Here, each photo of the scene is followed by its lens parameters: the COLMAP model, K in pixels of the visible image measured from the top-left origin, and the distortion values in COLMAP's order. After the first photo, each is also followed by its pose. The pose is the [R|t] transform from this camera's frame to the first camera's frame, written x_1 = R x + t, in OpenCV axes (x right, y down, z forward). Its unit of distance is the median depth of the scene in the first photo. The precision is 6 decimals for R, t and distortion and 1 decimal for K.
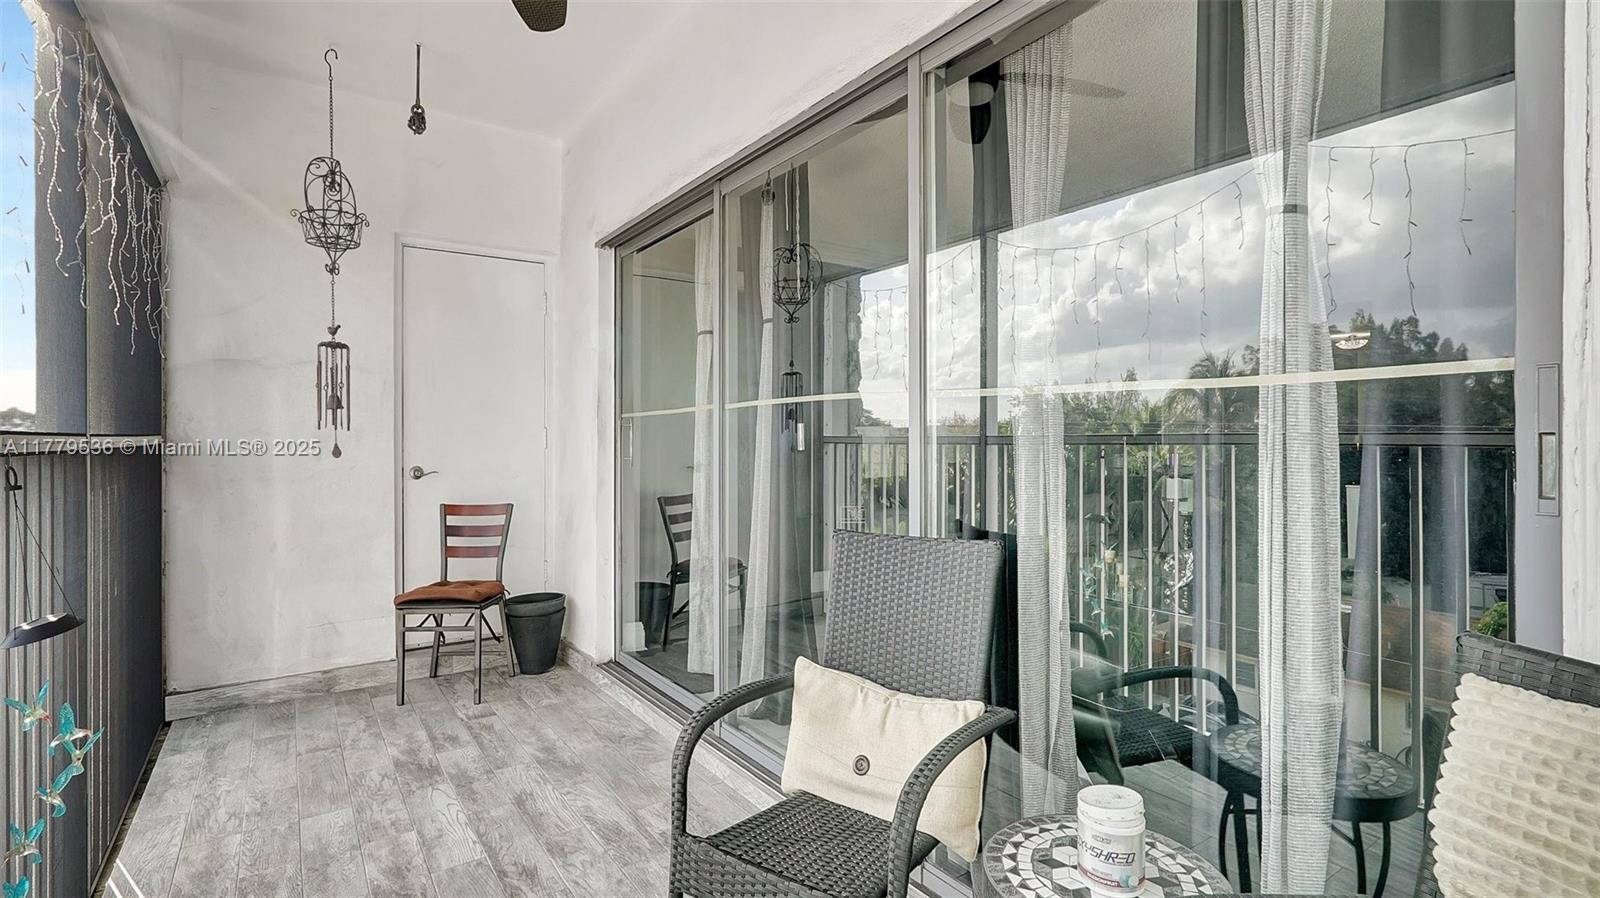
lens RADIAL K [[763.4, 0, 800.0], [0, 763.4, 449.0], [0, 0, 1]] dist [0.000324, 0.000293]
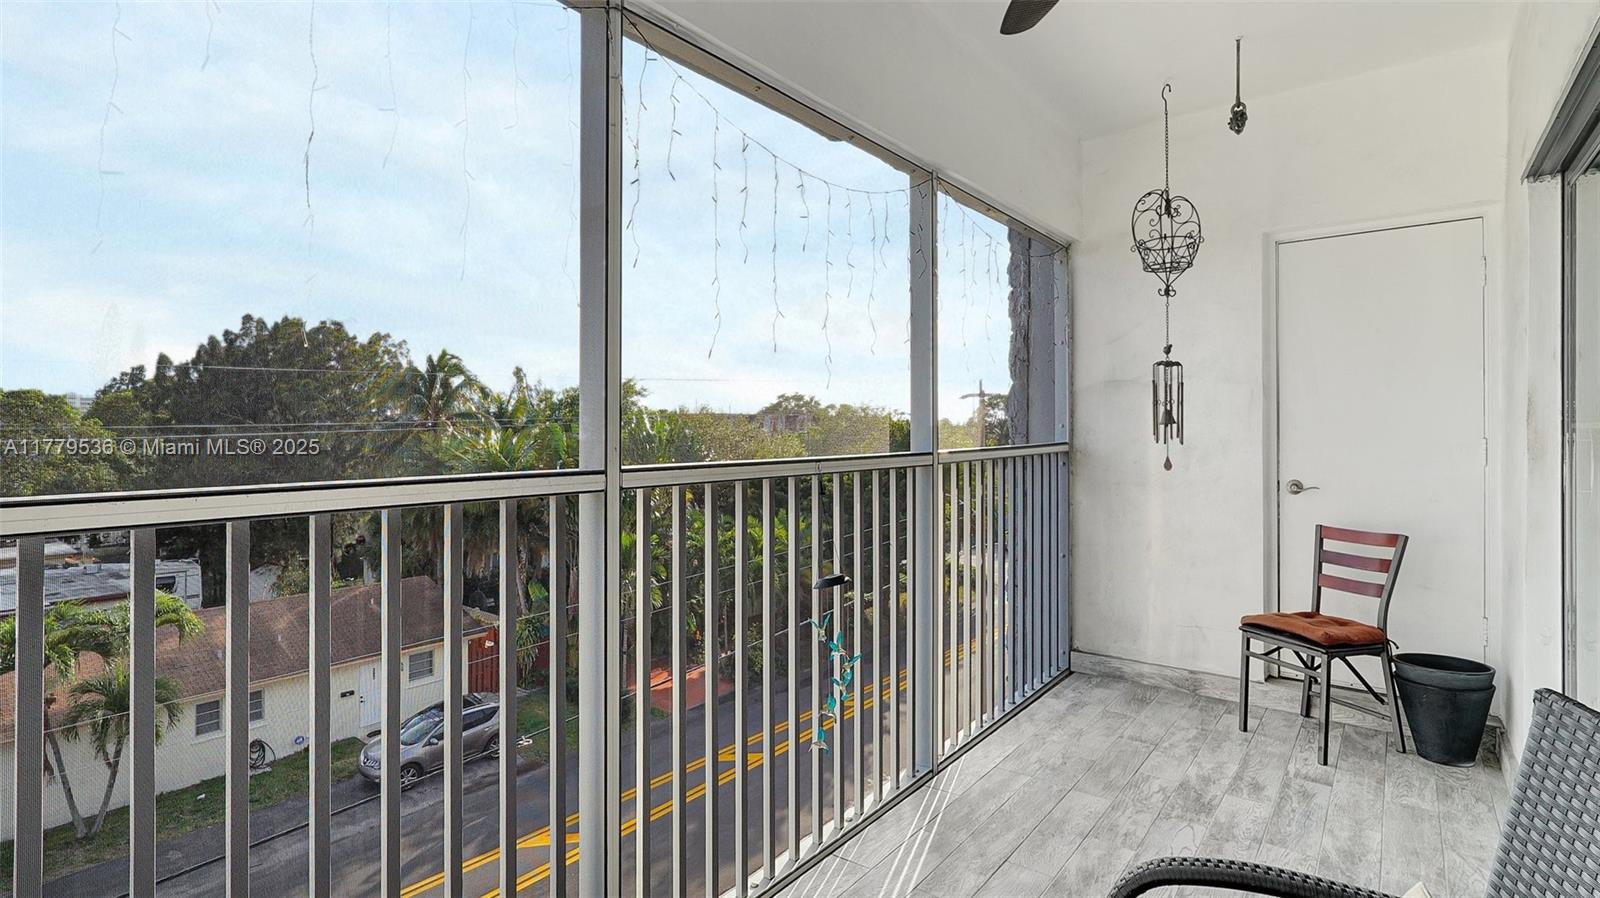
lens RADIAL K [[747.9, 0, 798.9], [0, 747.9, 432.6], [0, 0, 1]] dist [-0.001972, -0.000466]
pose [[0.291021, 0.007458, -0.956687, 0.206820], [-0.011127, 0.999928, 0.004410, -0.035919], [0.956652, 0.009362, 0.291083, 0.192649]]
